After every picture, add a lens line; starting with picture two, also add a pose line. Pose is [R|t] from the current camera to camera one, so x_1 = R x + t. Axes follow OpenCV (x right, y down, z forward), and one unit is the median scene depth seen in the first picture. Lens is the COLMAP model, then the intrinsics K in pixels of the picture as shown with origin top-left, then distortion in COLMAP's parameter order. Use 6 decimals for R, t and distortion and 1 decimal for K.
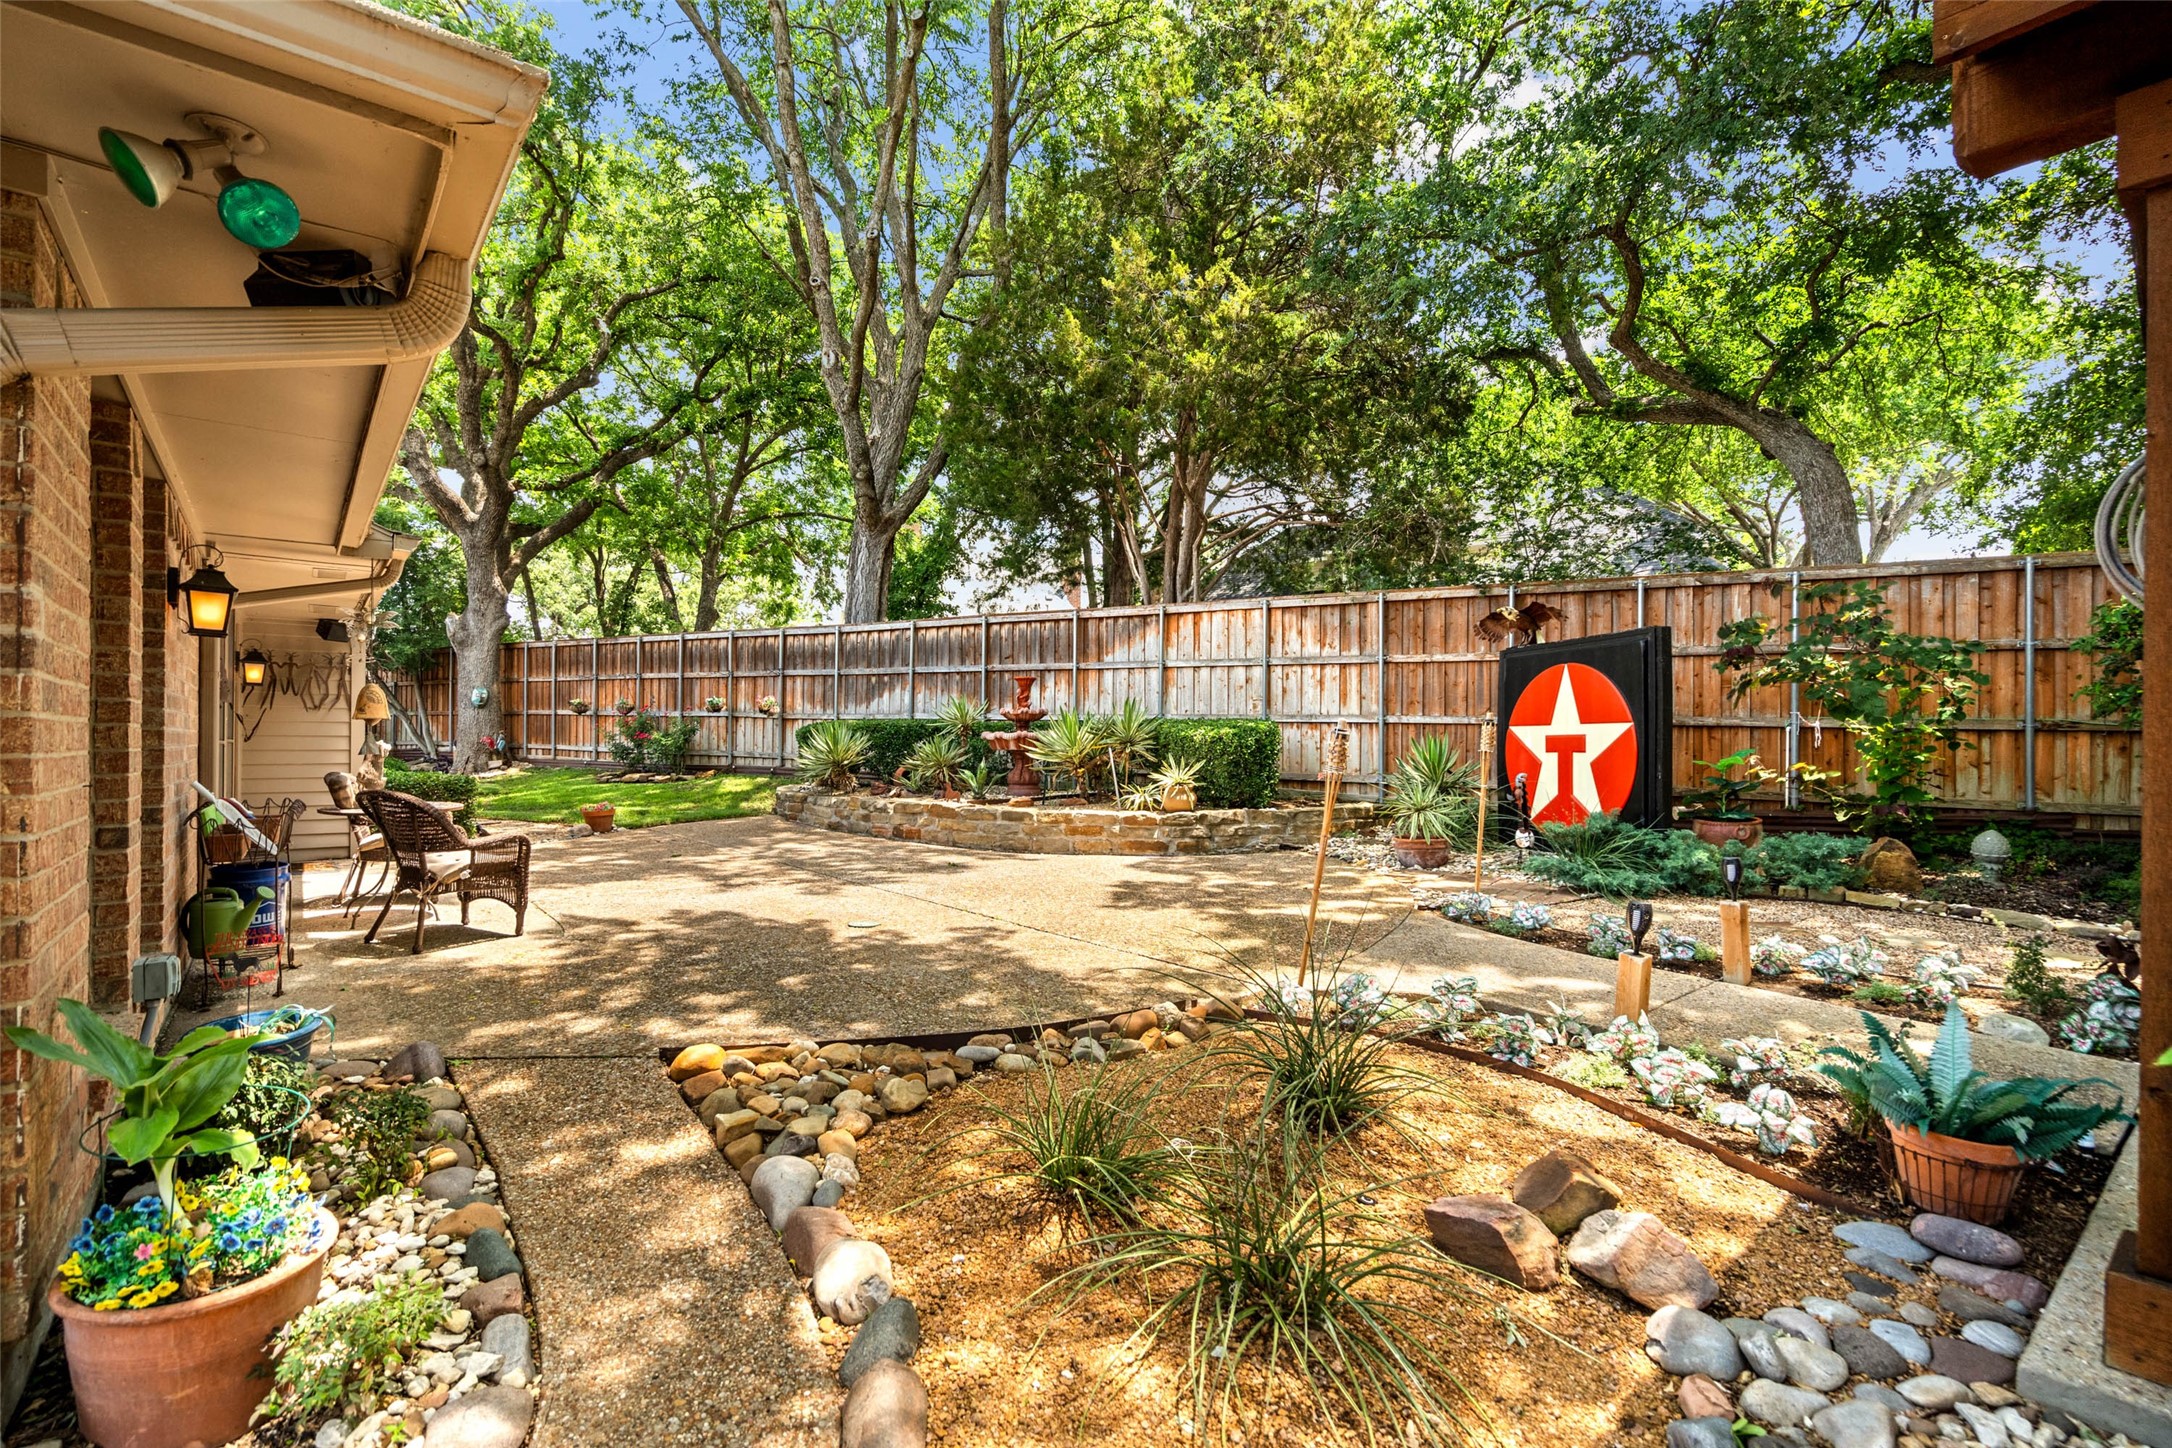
lens RADIAL K [[999.4, 0, 1082.3], [0, 999.4, 745.5], [0, 0, 1]] dist [-0.001630, -0.000128]
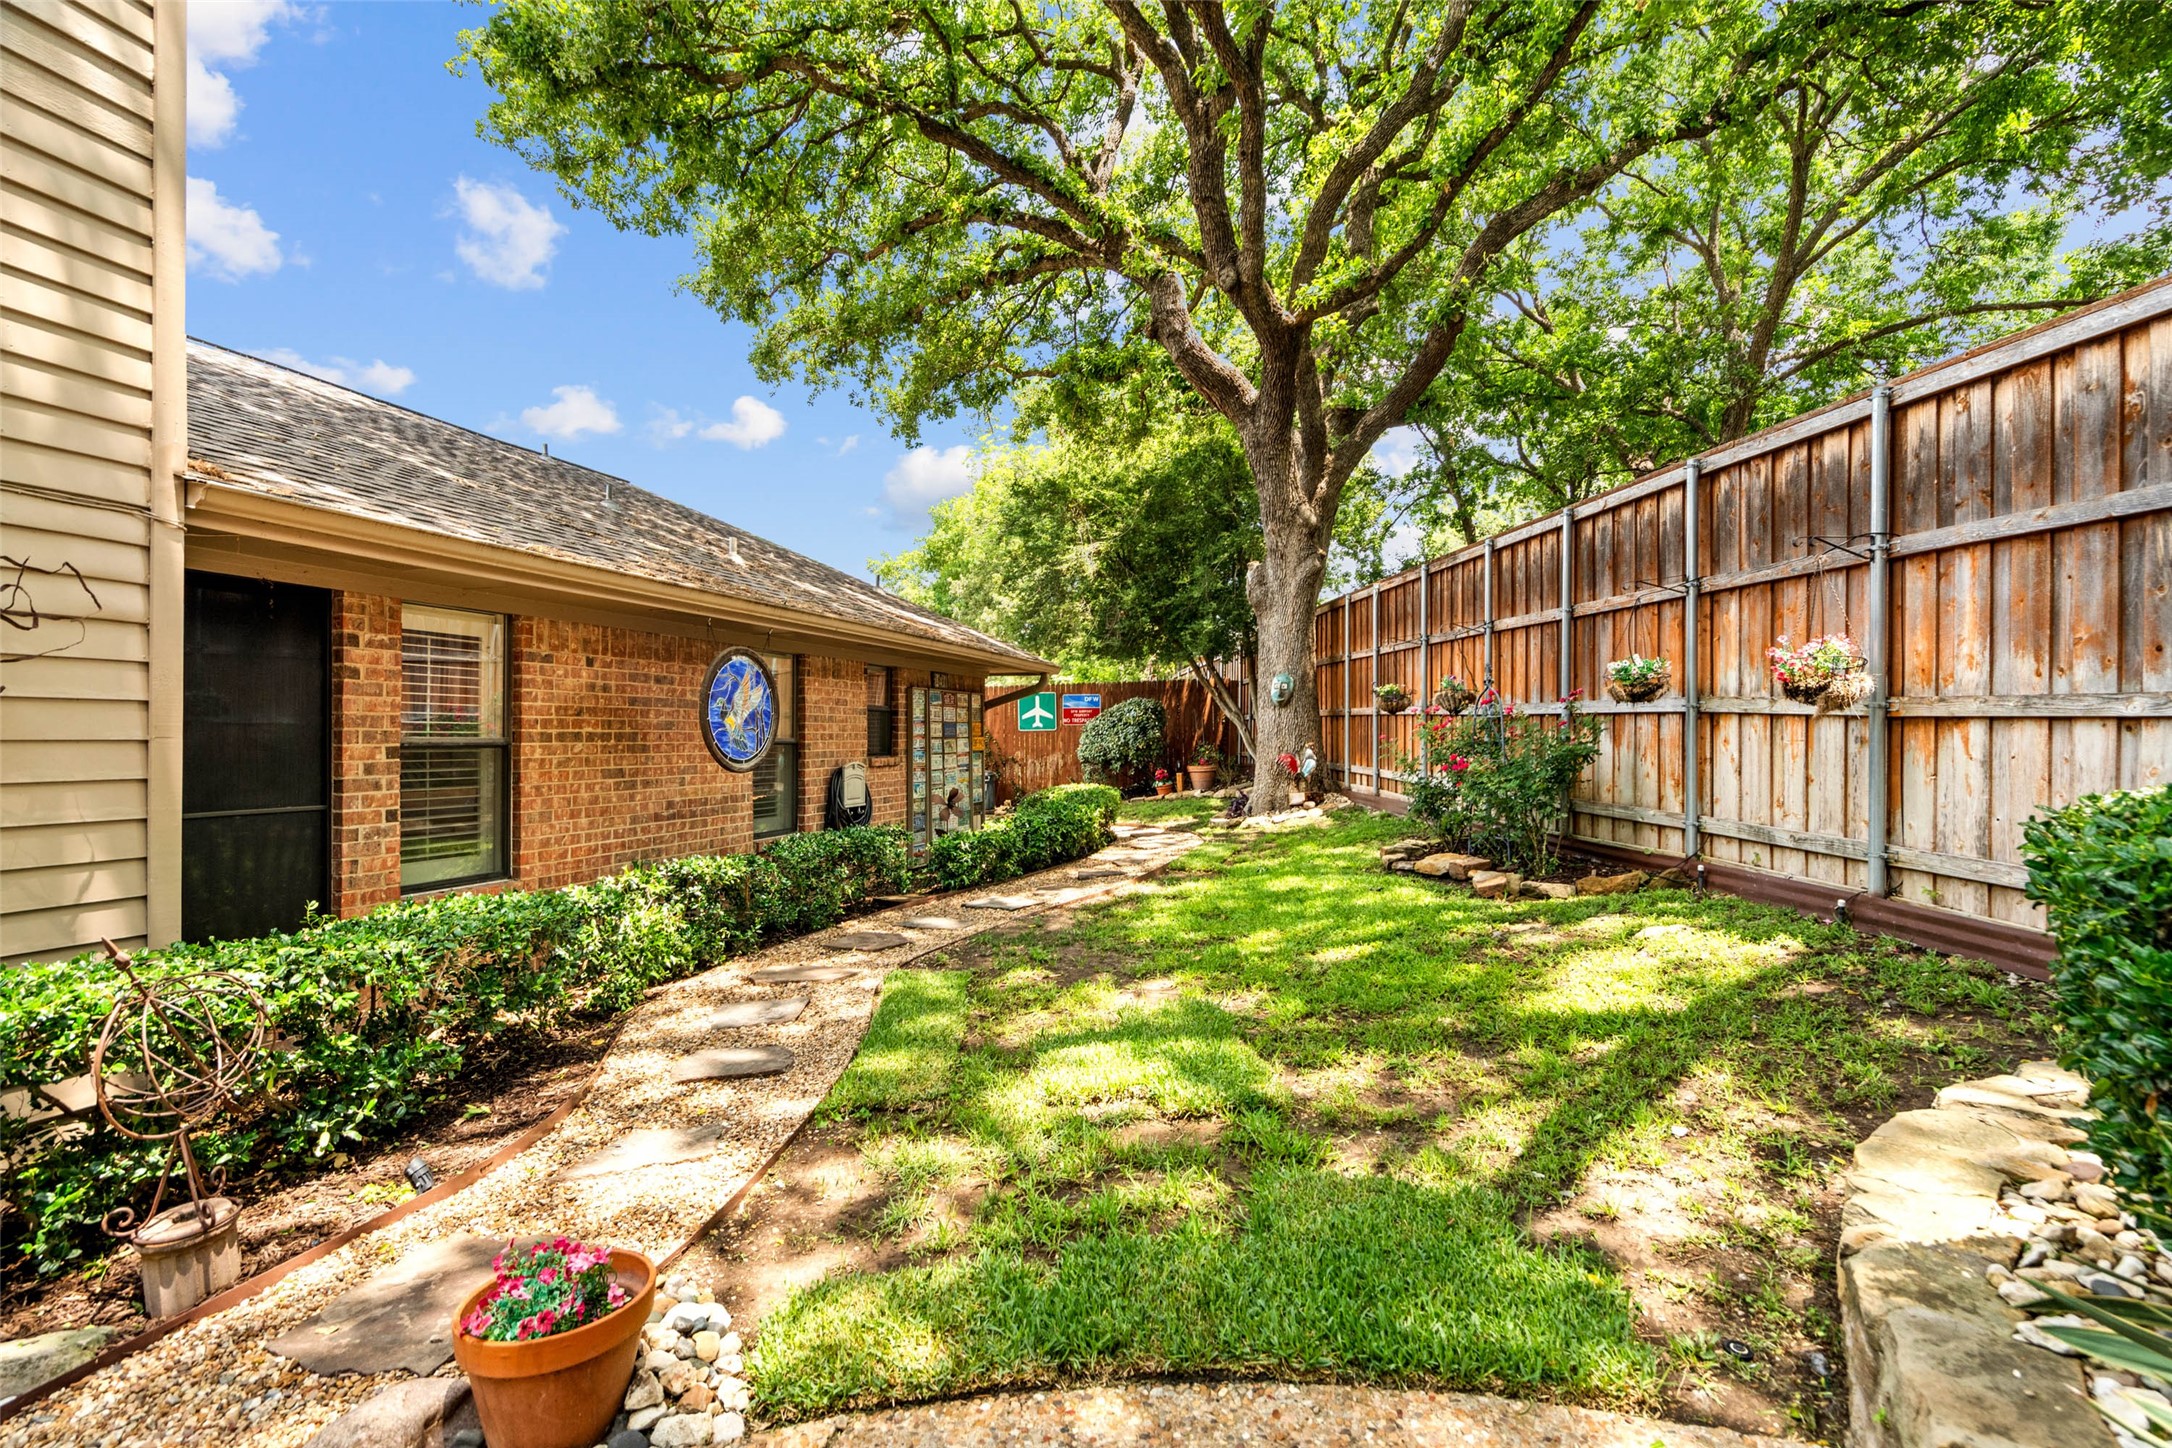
lens RADIAL K [[976.2, 0, 1086.0], [0, 976.2, 724.0], [0, 0, 1]] dist [-0.001710, -0.000317]
pose [[0.564174, -0.011745, -0.825572, -0.209382], [-0.001316, 0.999885, -0.015124, -0.021361], [0.825655, 0.009619, 0.564094, 0.687681]]
